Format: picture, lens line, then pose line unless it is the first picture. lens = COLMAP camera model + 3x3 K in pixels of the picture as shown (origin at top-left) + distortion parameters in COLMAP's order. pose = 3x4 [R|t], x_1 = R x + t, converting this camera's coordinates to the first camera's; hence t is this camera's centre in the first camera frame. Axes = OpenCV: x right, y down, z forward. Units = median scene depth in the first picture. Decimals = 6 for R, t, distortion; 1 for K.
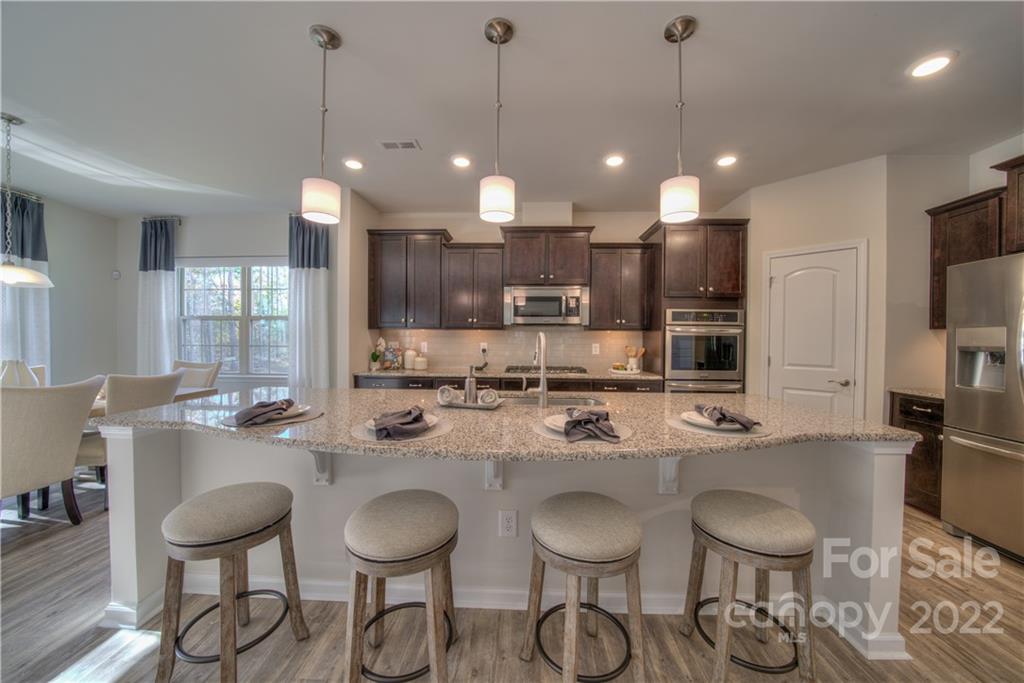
lens RADIAL K [[353.6, 0, 519.2], [0, 353.6, 337.8], [0, 0, 1]] dist [-0.017977, -0.000514]
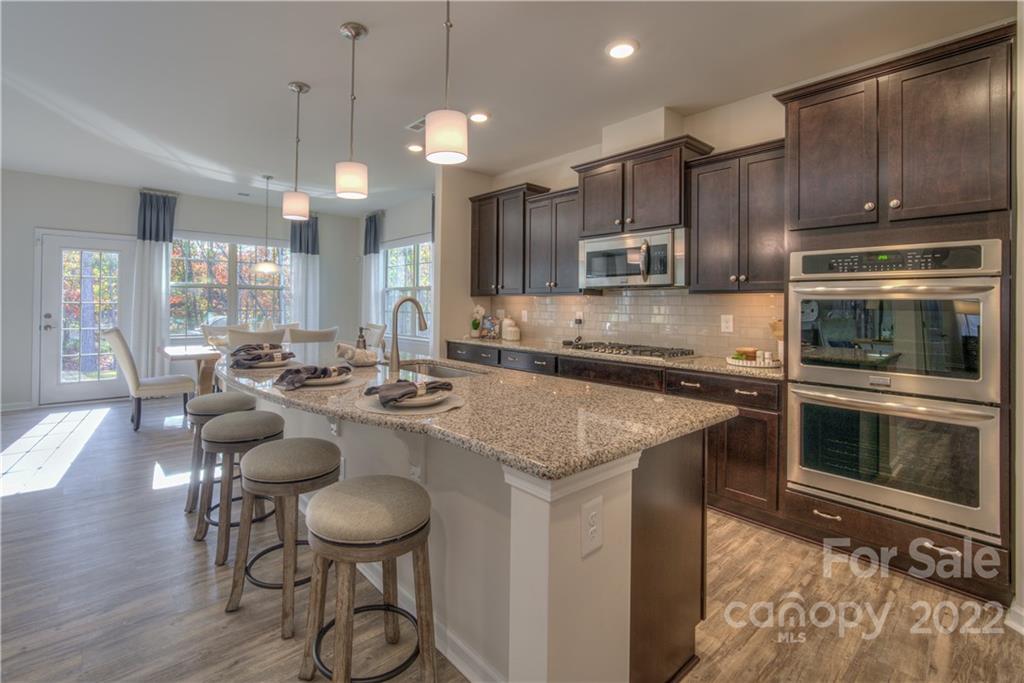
lens RADIAL K [[393.5, 0, 482.6], [0, 393.5, 299.8], [0, 0, 1]] dist [0.000002, 0.000419]
pose [[0.778317, -0.003447, -0.627862, 0.379021], [-0.013873, 0.999646, -0.022686, 0.011833], [0.627719, 0.026367, 0.777994, 0.198345]]
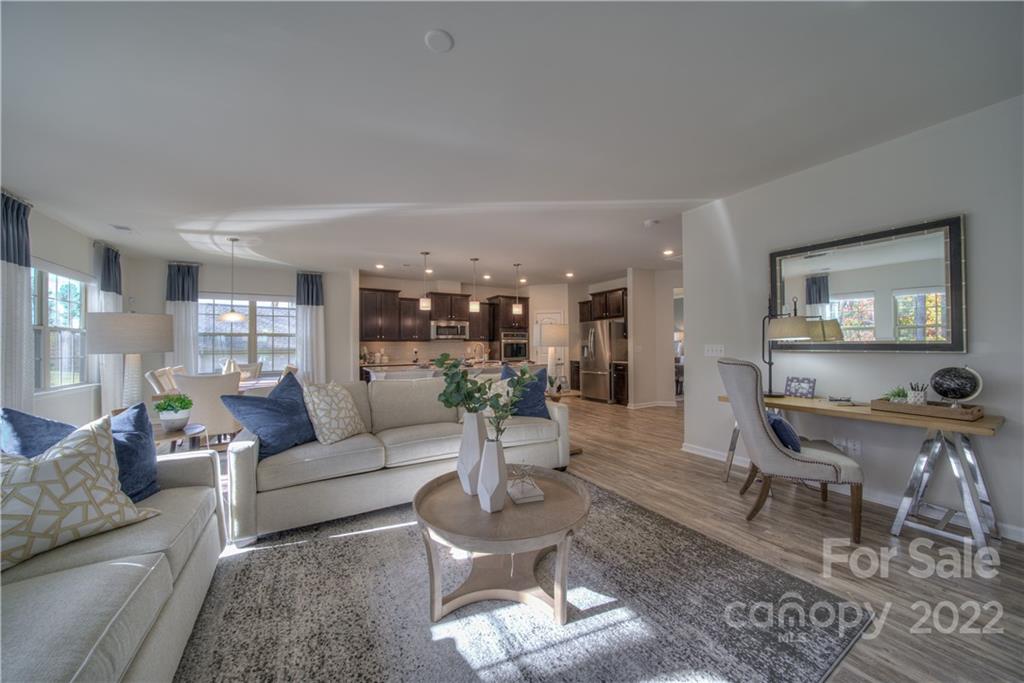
lens RADIAL K [[353.6, 0, 513.3], [0, 353.6, 343.1], [0, 0, 1]] dist [-0.017977, -0.000514]
pose [[0.846324, -0.010720, 0.532561, -0.678301], [0.015850, 0.999862, -0.005061, 0.005370], [-0.532433, 0.012725, 0.846377, -0.921480]]
